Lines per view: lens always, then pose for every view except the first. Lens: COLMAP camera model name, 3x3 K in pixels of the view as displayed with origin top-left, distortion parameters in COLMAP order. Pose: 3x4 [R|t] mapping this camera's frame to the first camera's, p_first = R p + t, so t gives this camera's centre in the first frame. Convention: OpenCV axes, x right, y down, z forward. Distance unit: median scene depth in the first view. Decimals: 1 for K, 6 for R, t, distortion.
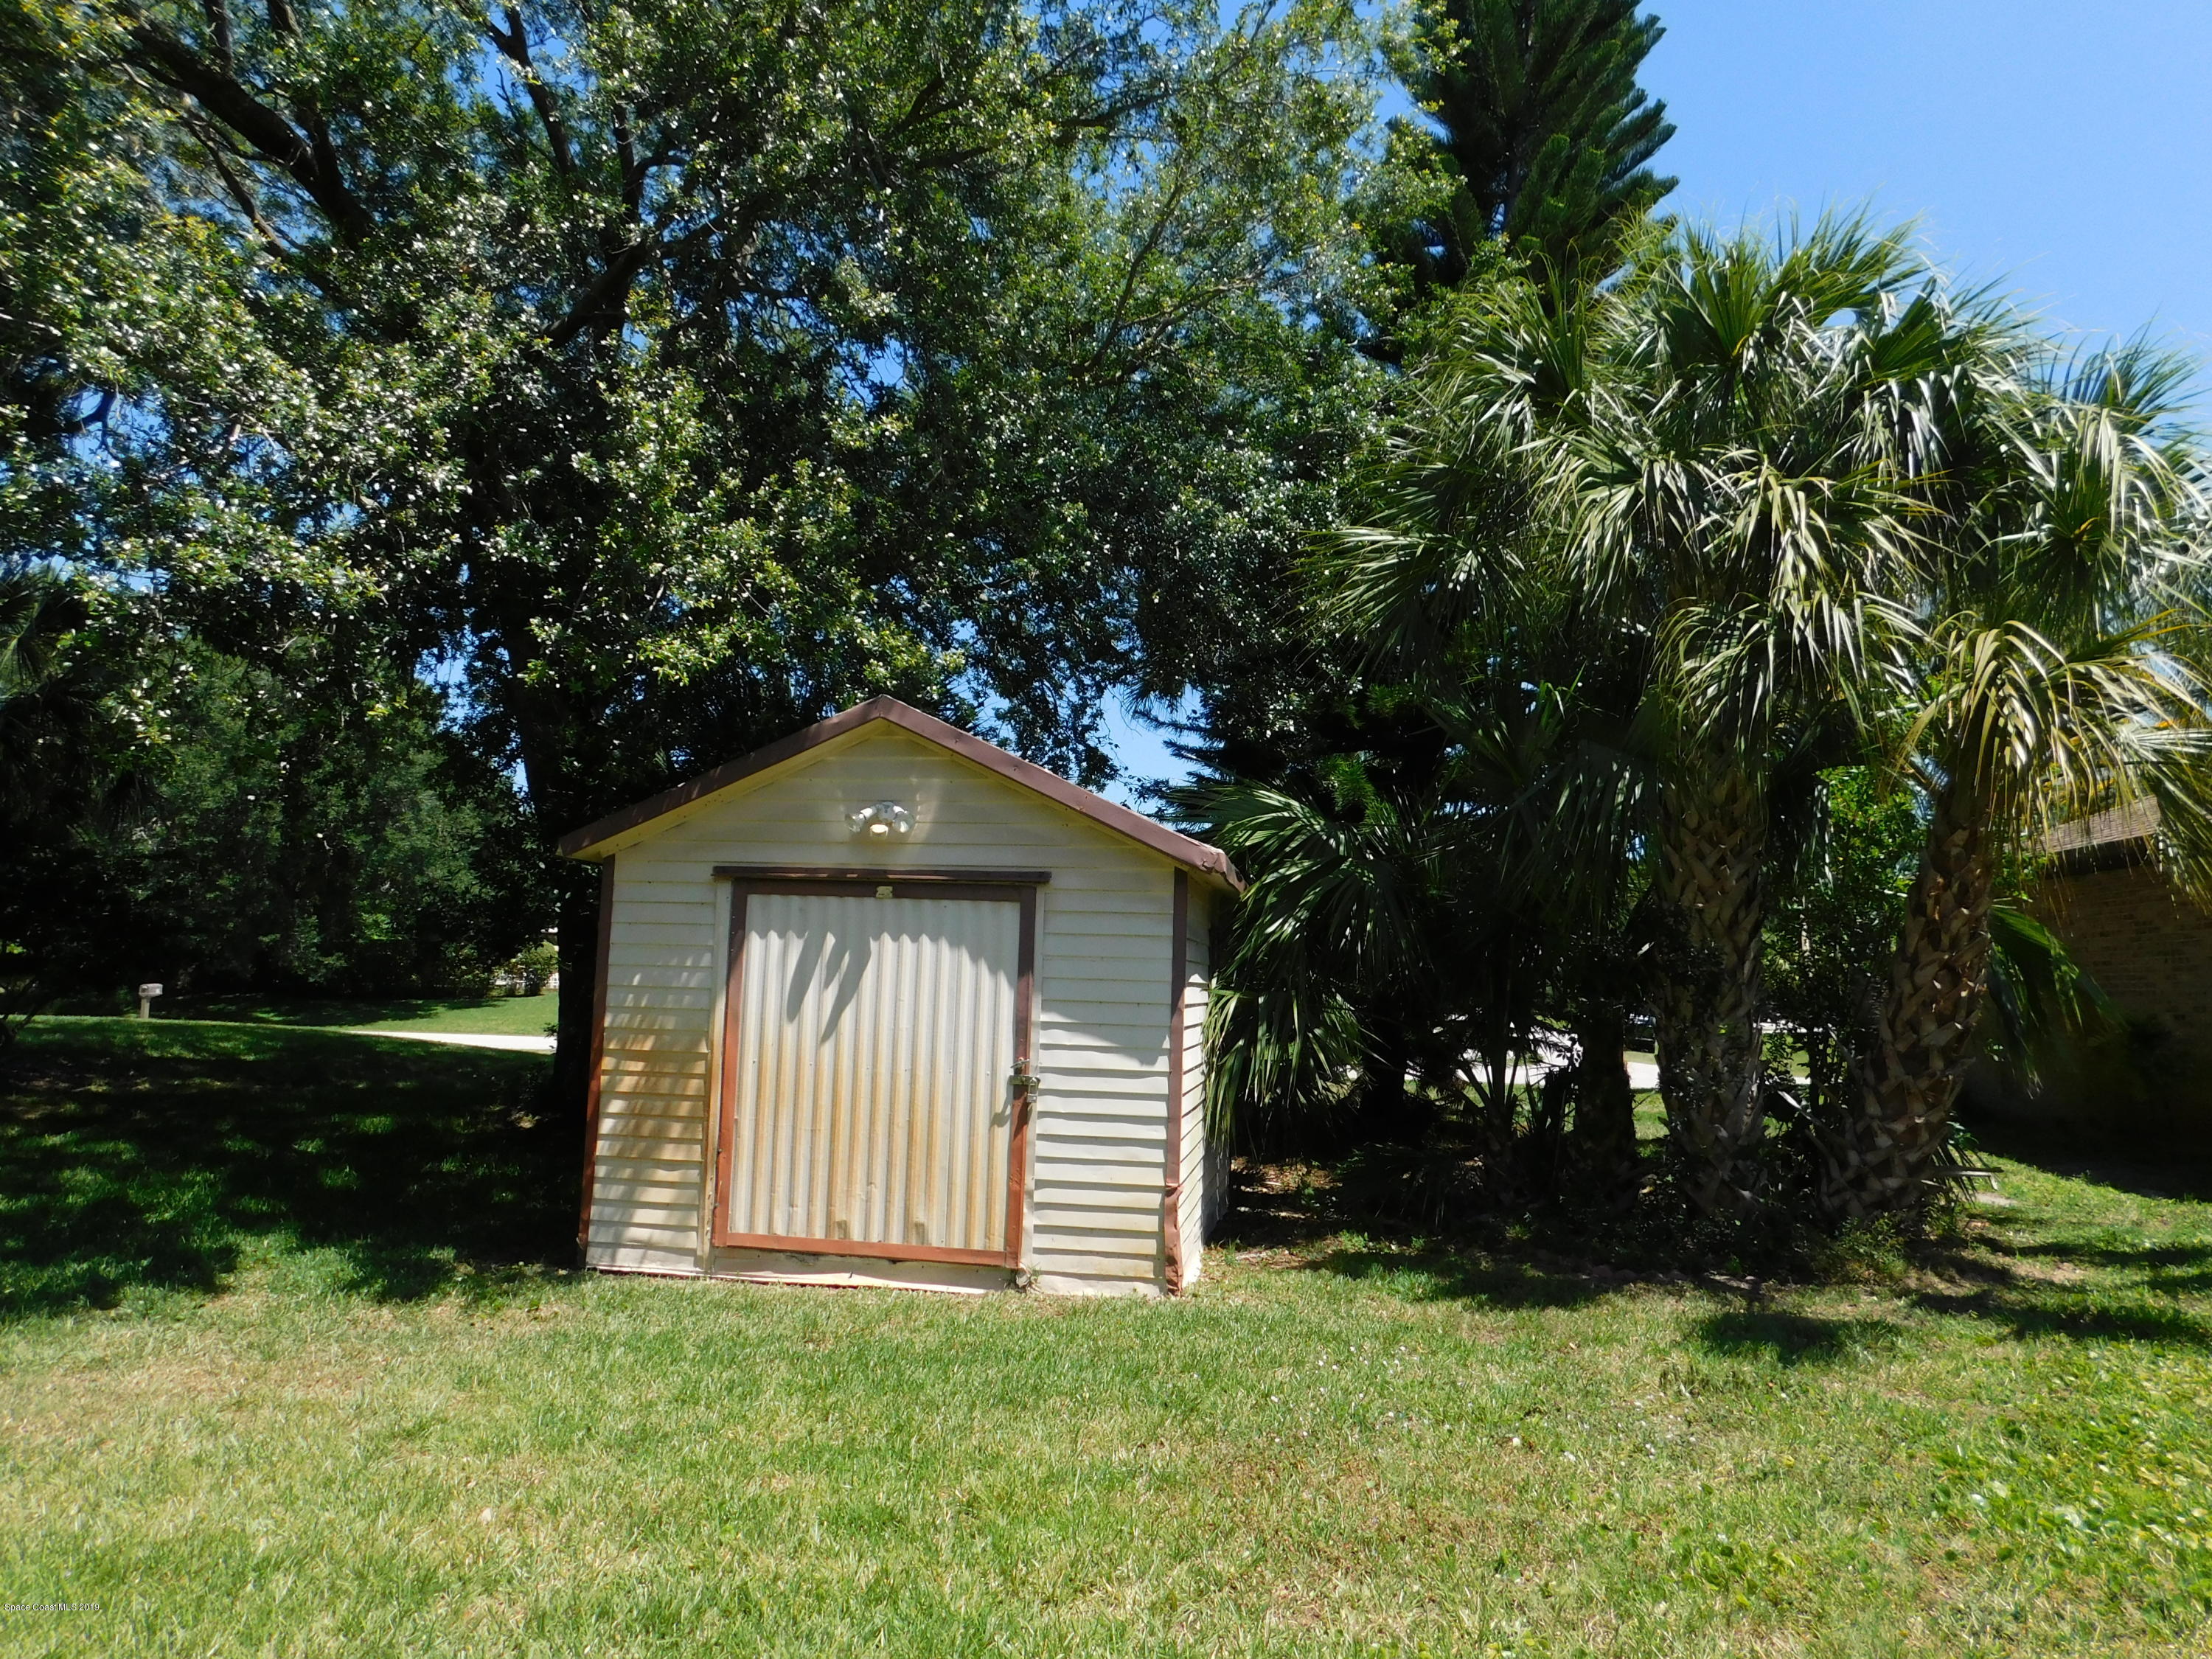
lens RADIAL K [[1473.7, 0, 1106.0], [0, 1473.7, 829.5], [0, 0, 1]] dist [-0.004745, -0.001874]
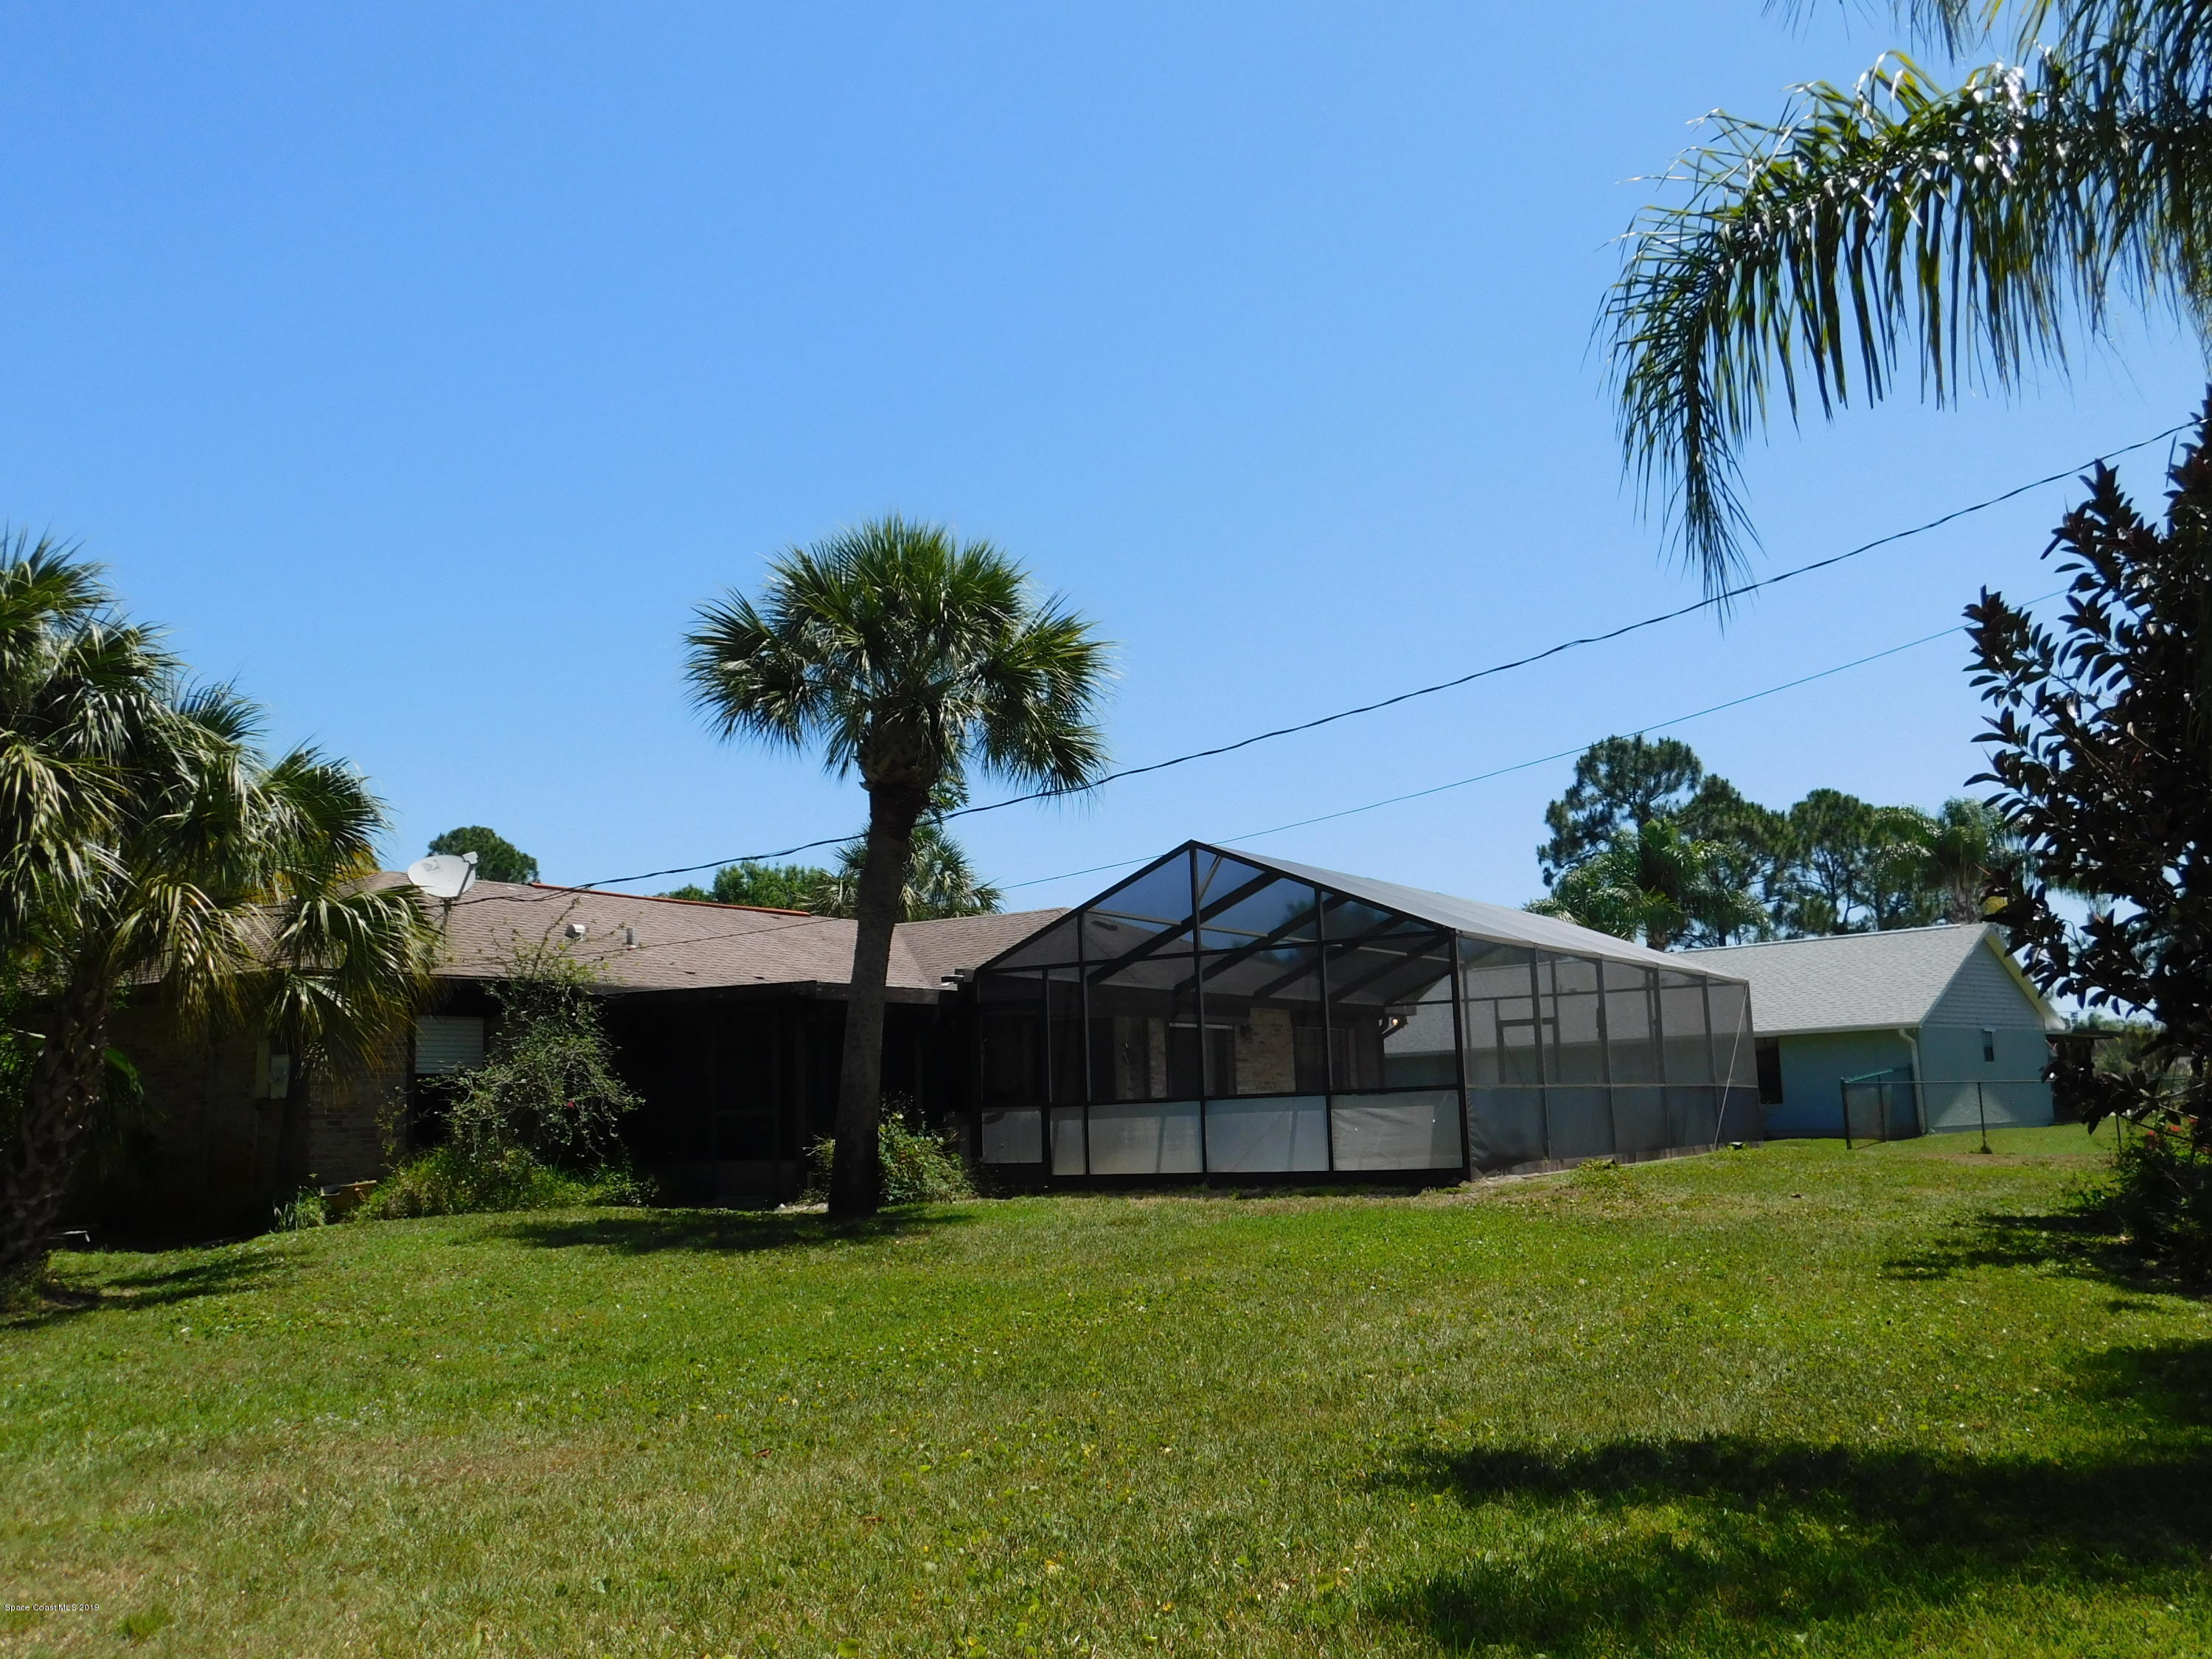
lens RADIAL K [[1928.3, 0, 1106.0], [0, 1928.3, 829.5], [0, 0, 1]] dist [-0.000515, -0.001186]
pose [[0.415785, 0.099045, 0.904054, -0.738494], [-0.054791, 0.994975, -0.083807, -0.052611], [-0.907811, -0.014689, 0.419122, -0.697045]]
